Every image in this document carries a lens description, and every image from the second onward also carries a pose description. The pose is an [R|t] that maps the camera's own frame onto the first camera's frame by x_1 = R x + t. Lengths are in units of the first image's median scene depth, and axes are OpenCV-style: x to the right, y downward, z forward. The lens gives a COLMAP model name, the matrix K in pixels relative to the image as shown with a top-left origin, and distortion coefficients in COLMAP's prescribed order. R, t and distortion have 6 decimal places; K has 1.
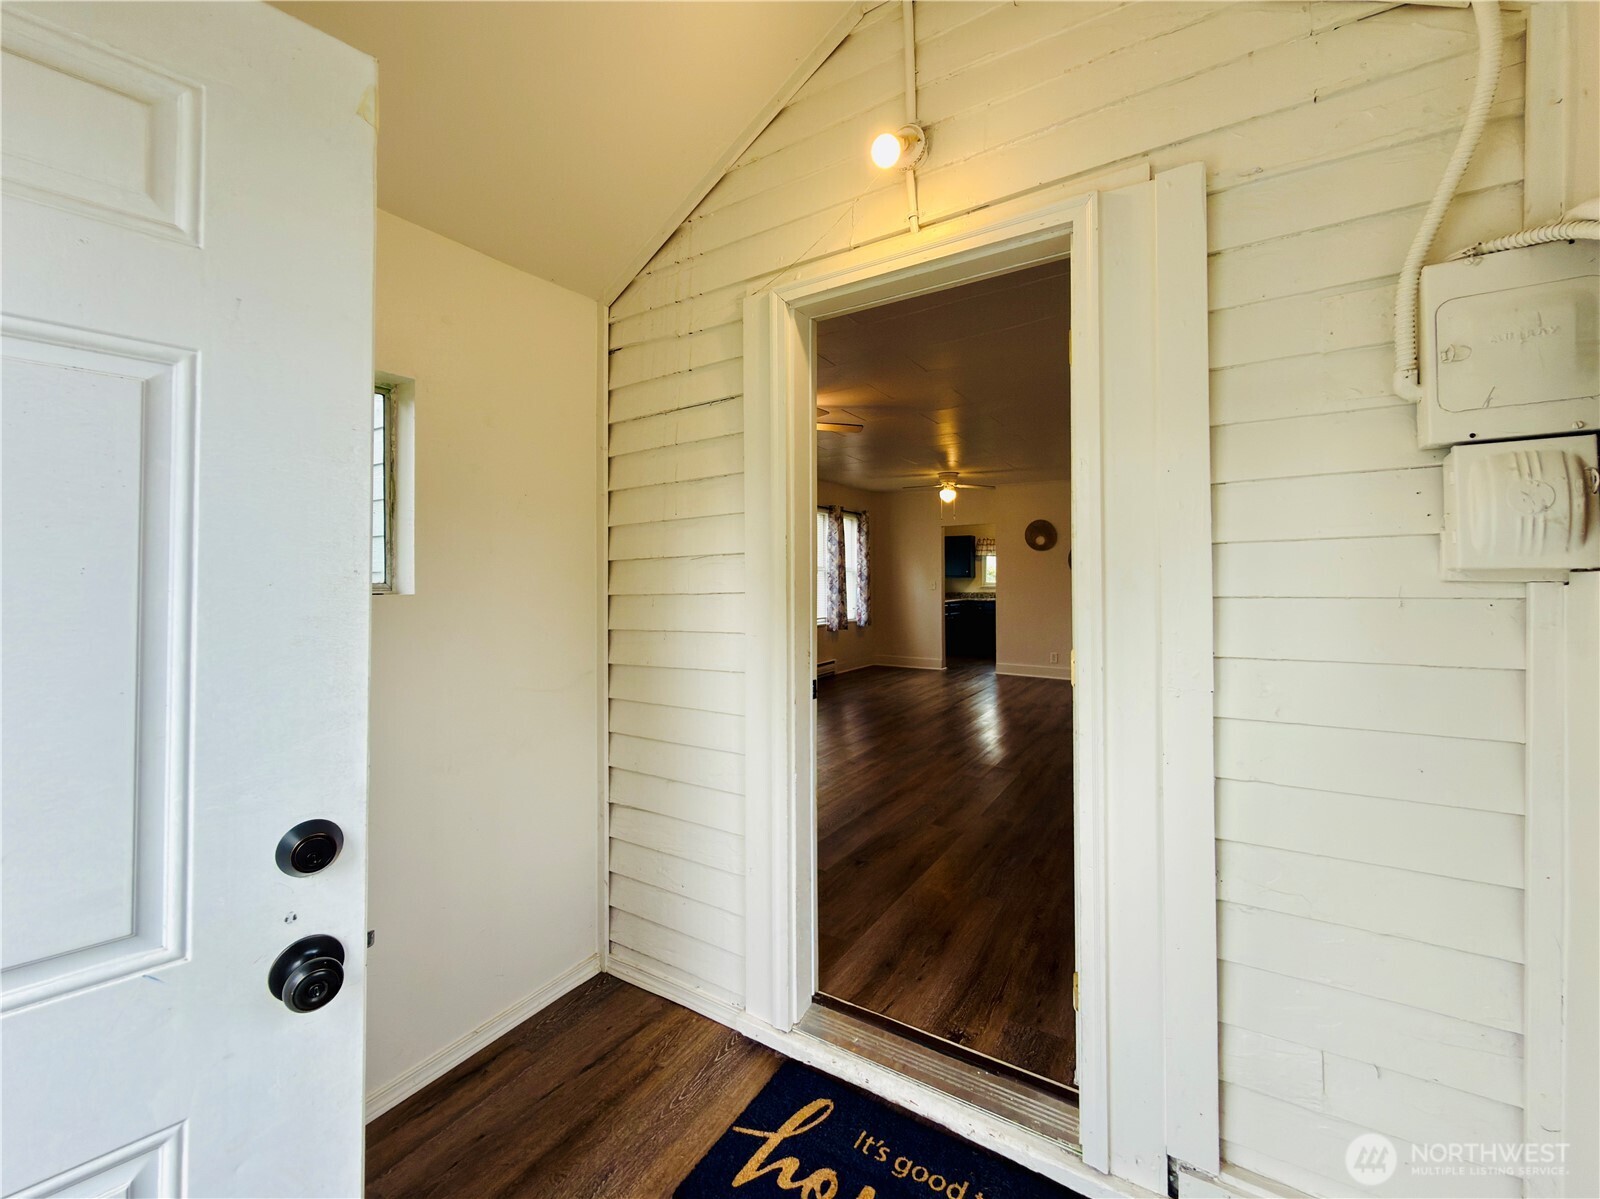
lens RADIAL K [[647.1, 0, 799.3], [0, 647.1, 579.1], [0, 0, 1]] dist [-0.000788, -0.000219]
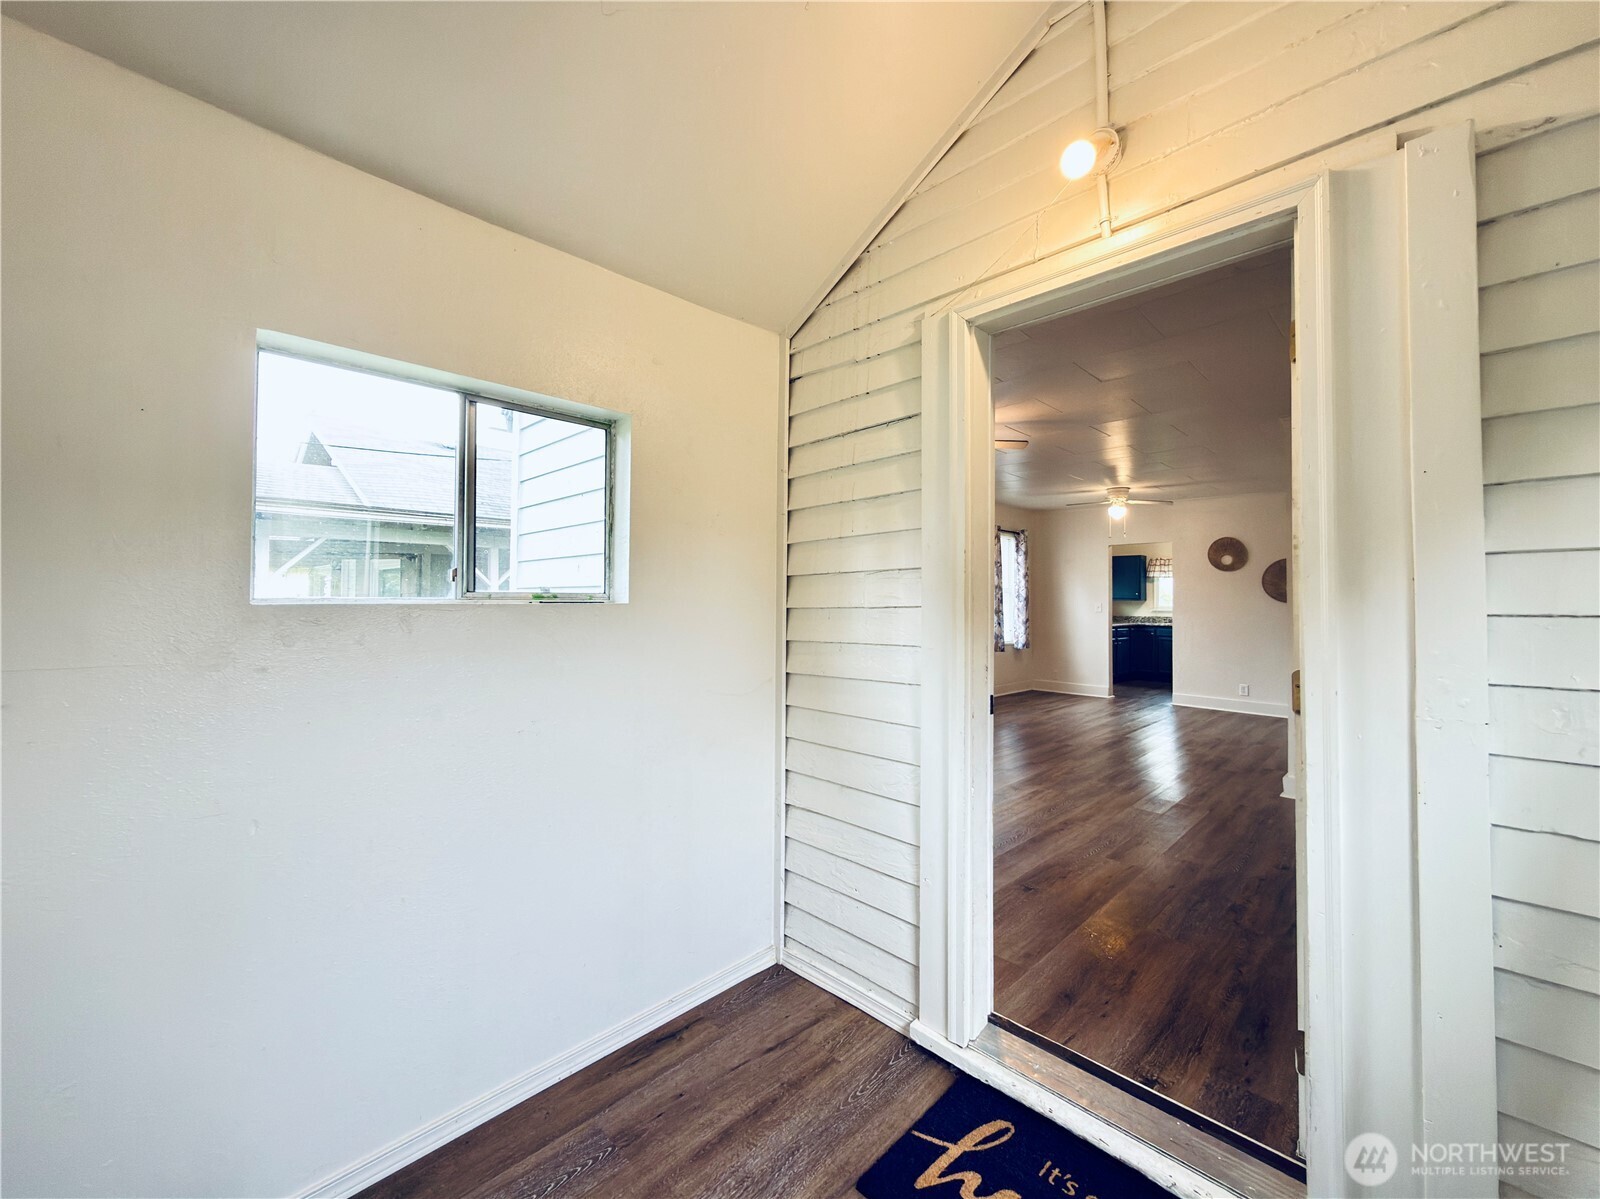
lens RADIAL K [[639.6, 0, 802.8], [0, 639.6, 589.6], [0, 0, 1]] dist [-0.000256, -0.000395]
pose [[0.975510, 0.008825, -0.219780, -0.041889], [-0.012434, 0.999810, -0.015044, 0.010981], [0.219605, 0.017408, 0.975433, -0.023892]]
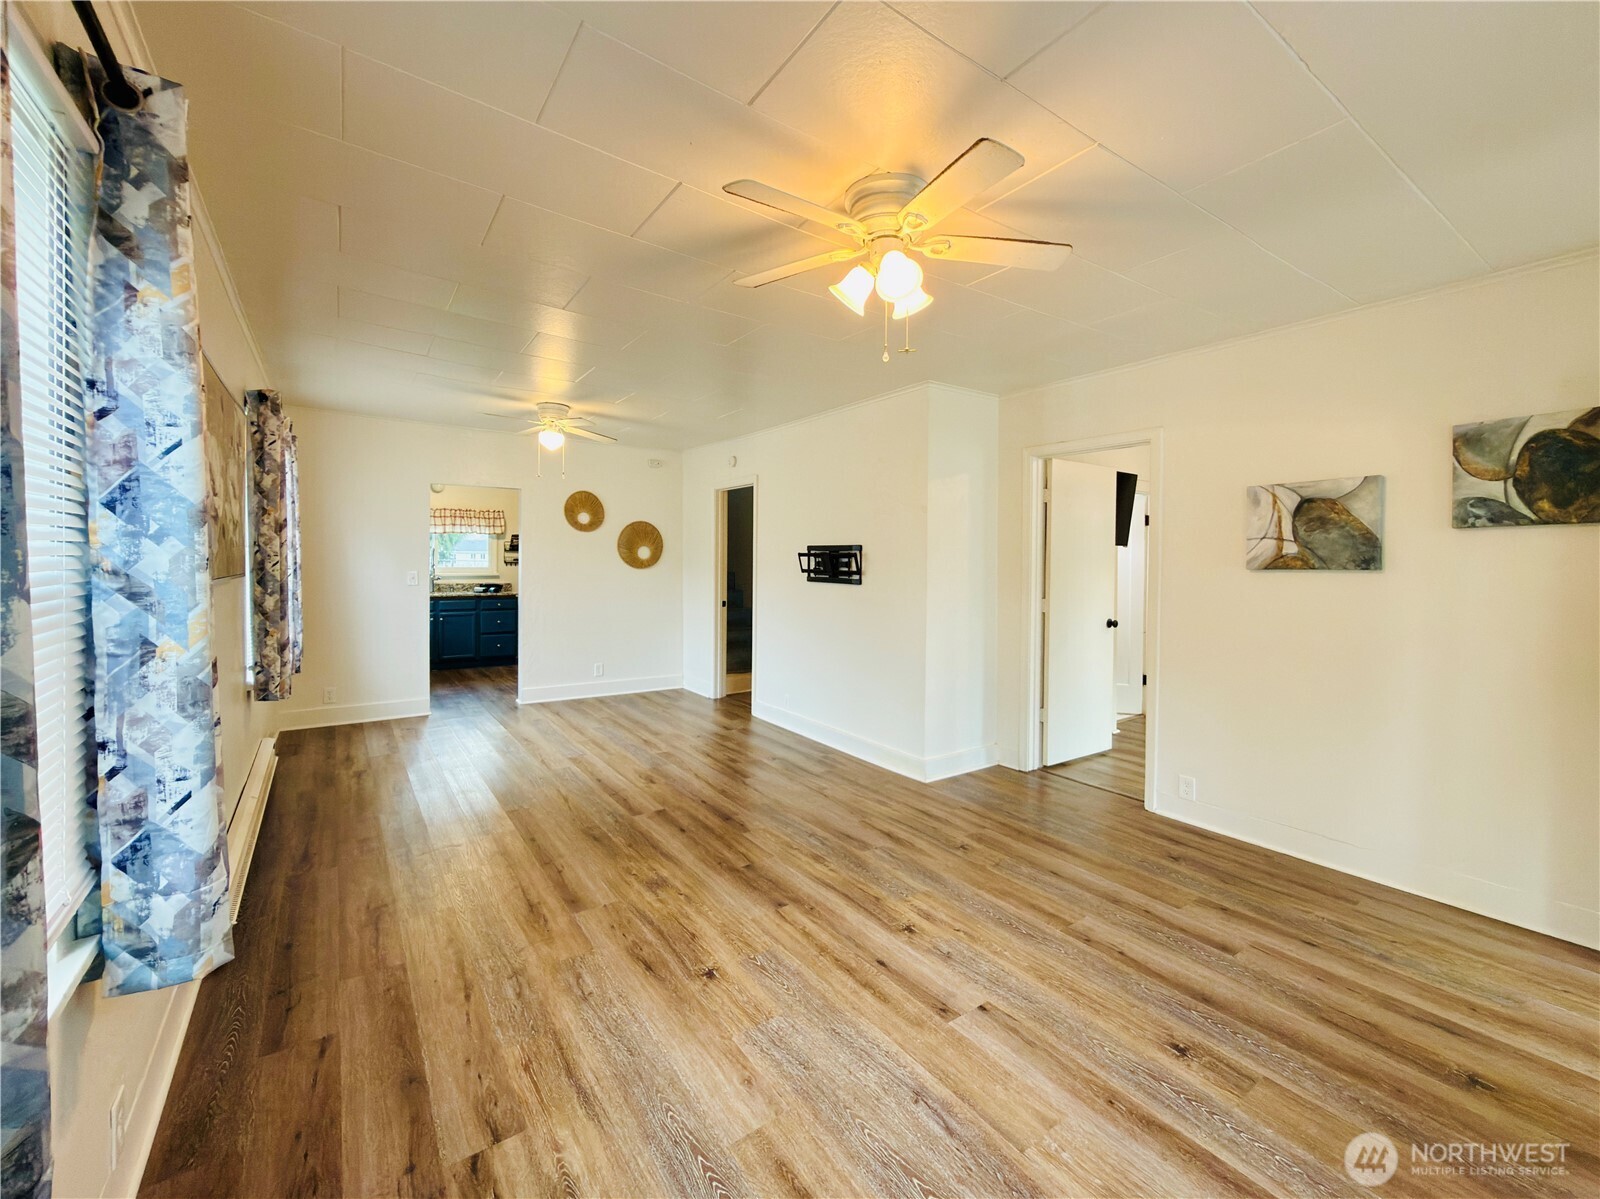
lens RADIAL K [[647.1, 0, 799.3], [0, 647.1, 579.1], [0, 0, 1]] dist [-0.000788, -0.000219]
pose [[0.395231, -0.010823, 0.918518, -0.911900], [-0.015747, 0.999704, 0.018556, -0.024126], [-0.918447, -0.021797, 0.394943, 1.820686]]
